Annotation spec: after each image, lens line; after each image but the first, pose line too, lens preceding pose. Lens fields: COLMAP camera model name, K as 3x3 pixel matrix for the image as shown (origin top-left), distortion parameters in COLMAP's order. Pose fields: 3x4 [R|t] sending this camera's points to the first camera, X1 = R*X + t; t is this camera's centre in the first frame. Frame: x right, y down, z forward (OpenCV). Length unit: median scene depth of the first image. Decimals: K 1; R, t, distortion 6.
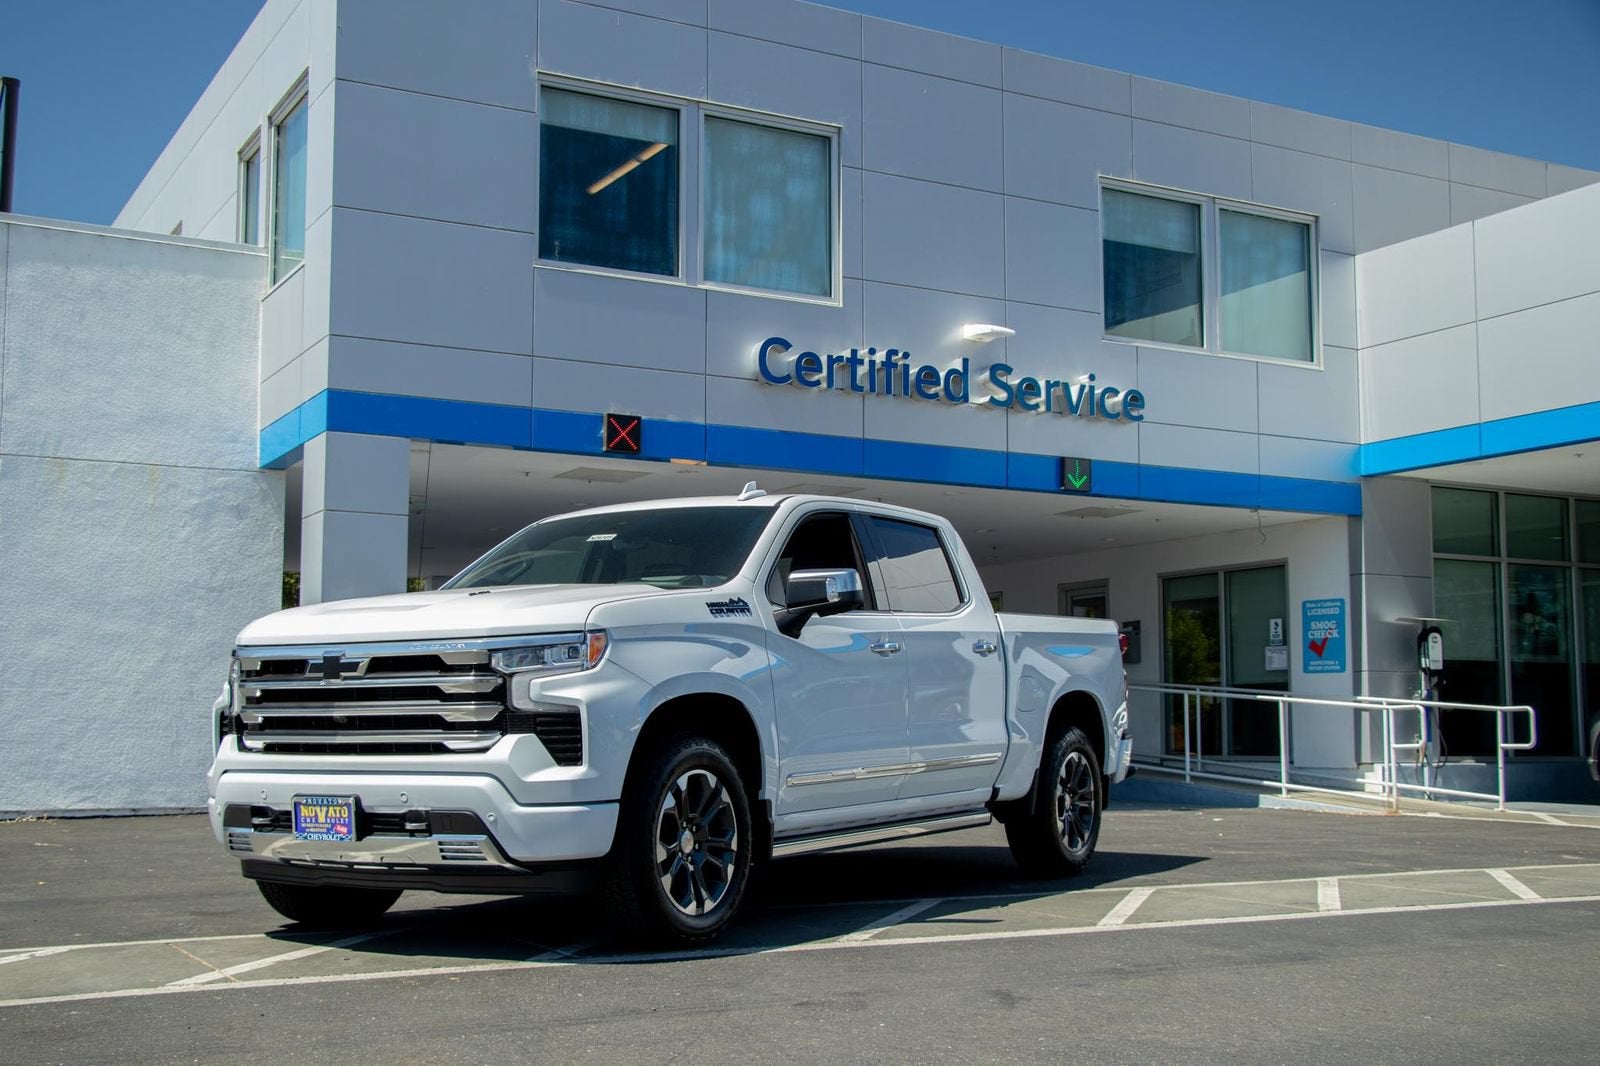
lens RADIAL K [[1875.6, 0, 789.2], [0, 1875.6, 569.0], [0, 0, 1]] dist [-0.066784, 0.360270]
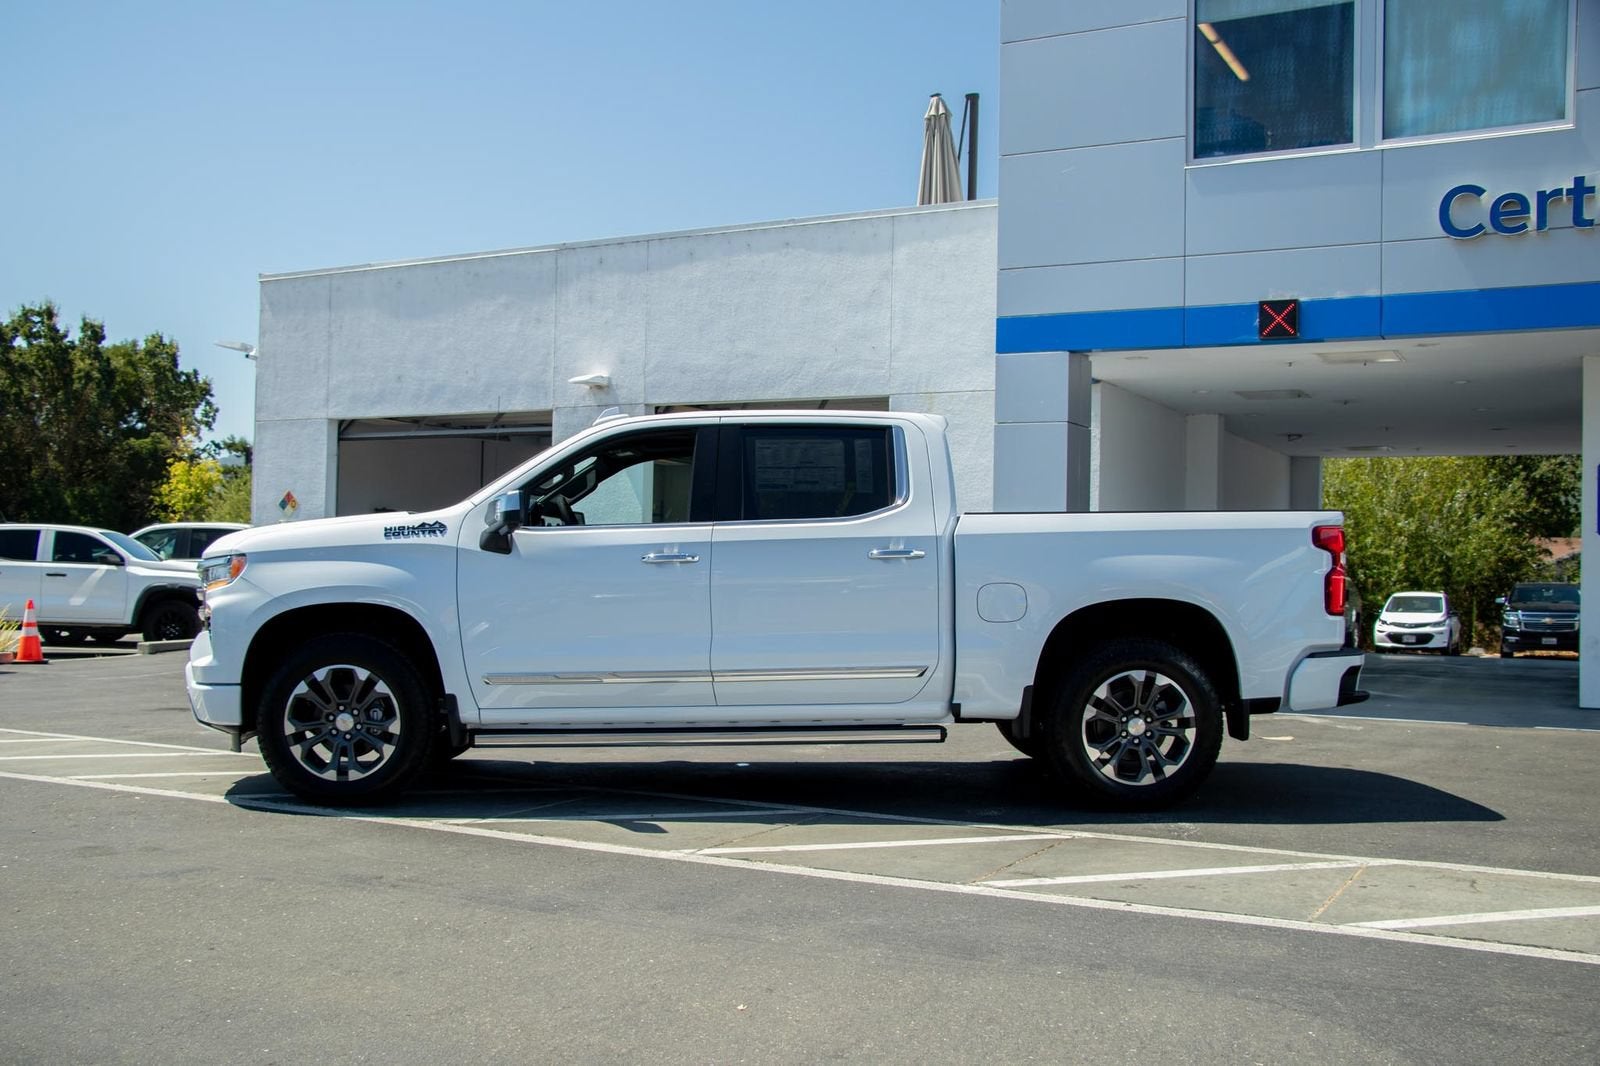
lens RADIAL K [[1599.3, 0, 800.1], [0, 1599.3, 557.1], [0, 0, 1]] dist [-0.081040, 0.207272]
pose [[0.539099, 0.000889, -0.842242, 0.479762], [0.056506, 0.997708, 0.037221, 0.006968], [0.840344, -0.067658, 0.537814, 0.334444]]
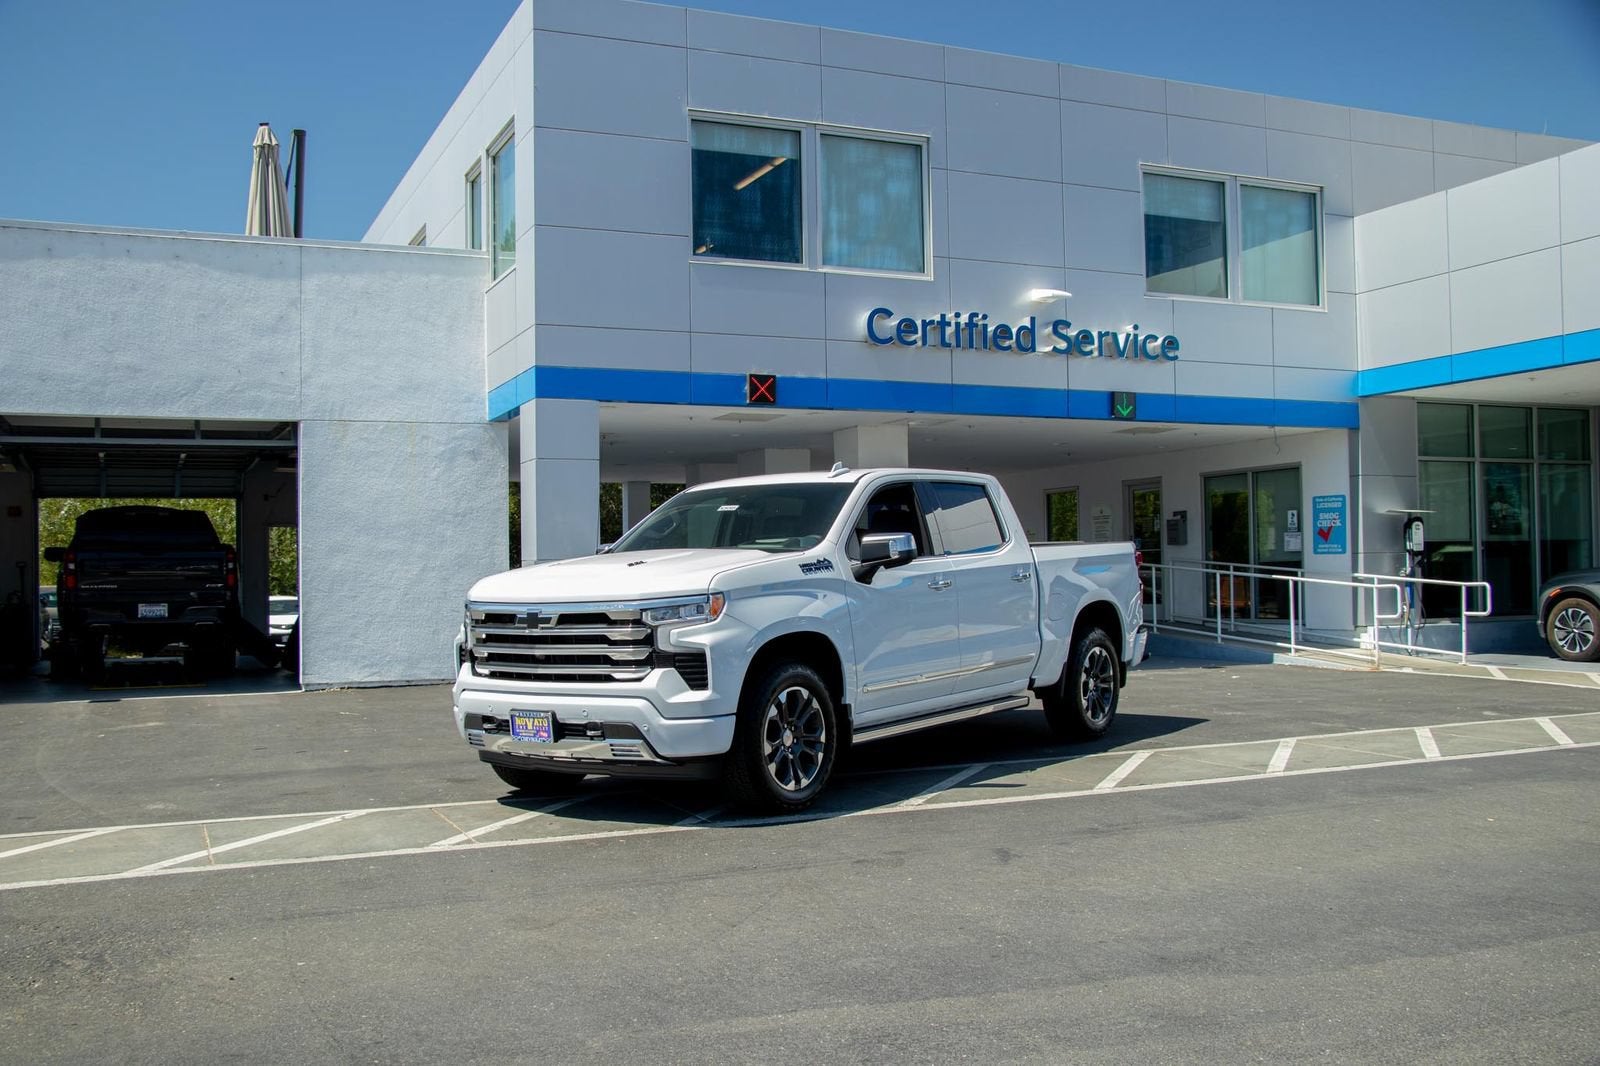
lens RADIAL K [[1545.3, 0, 794.2], [0, 1545.3, 569.1], [0, 0, 1]] dist [-0.123304, 0.210424]
pose [[0.995791, -0.017102, -0.090049, 0.027019], [0.024560, 0.996298, 0.082386, -0.035930], [0.088306, -0.084251, 0.992524, -0.063259]]
